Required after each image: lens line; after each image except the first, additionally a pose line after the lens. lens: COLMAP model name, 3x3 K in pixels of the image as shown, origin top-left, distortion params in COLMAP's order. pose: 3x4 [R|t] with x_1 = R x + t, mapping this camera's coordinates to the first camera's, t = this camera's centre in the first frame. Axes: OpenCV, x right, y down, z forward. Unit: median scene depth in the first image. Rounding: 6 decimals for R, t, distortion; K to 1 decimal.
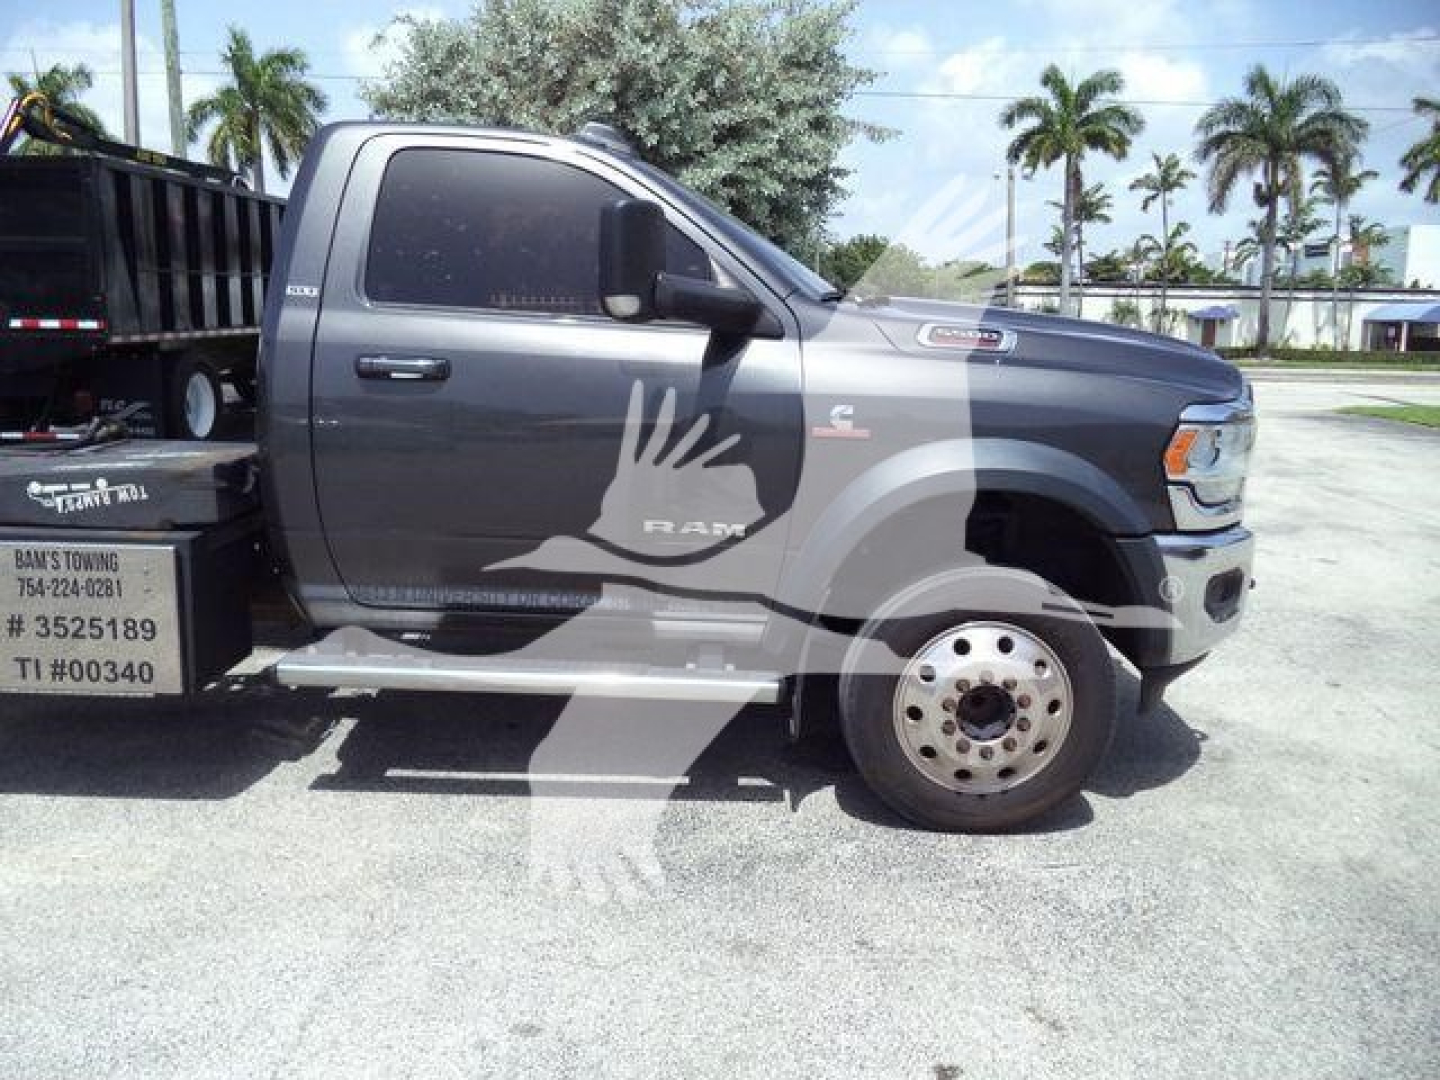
lens RADIAL K [[1172.1, 0, 700.7], [0, 1172.1, 549.6], [0, 0, 1]] dist [-0.020285, -0.009812]
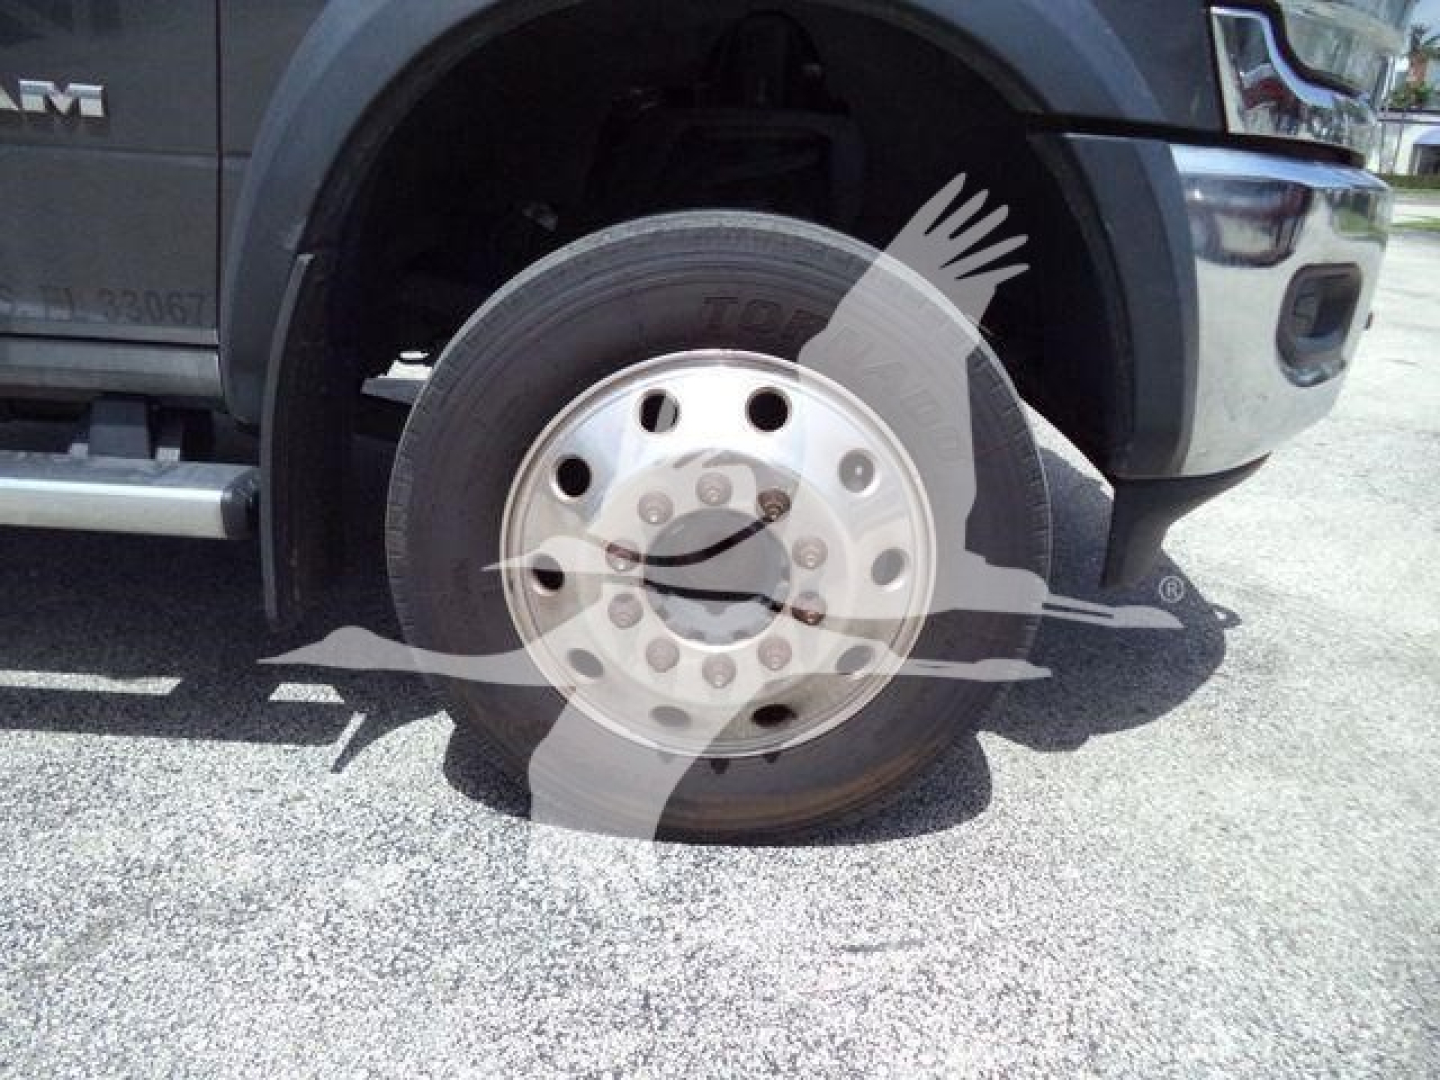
lens RADIAL K [[1172.1, 0, 683.4], [0, 1172.1, 543.5], [0, 0, 1]] dist [-0.020285, -0.009812]
pose [[0.999463, 0.027591, -0.017679, 0.227278], [-0.024798, 0.989504, 0.142362, 0.066685], [0.021421, -0.141847, 0.989657, 0.568289]]
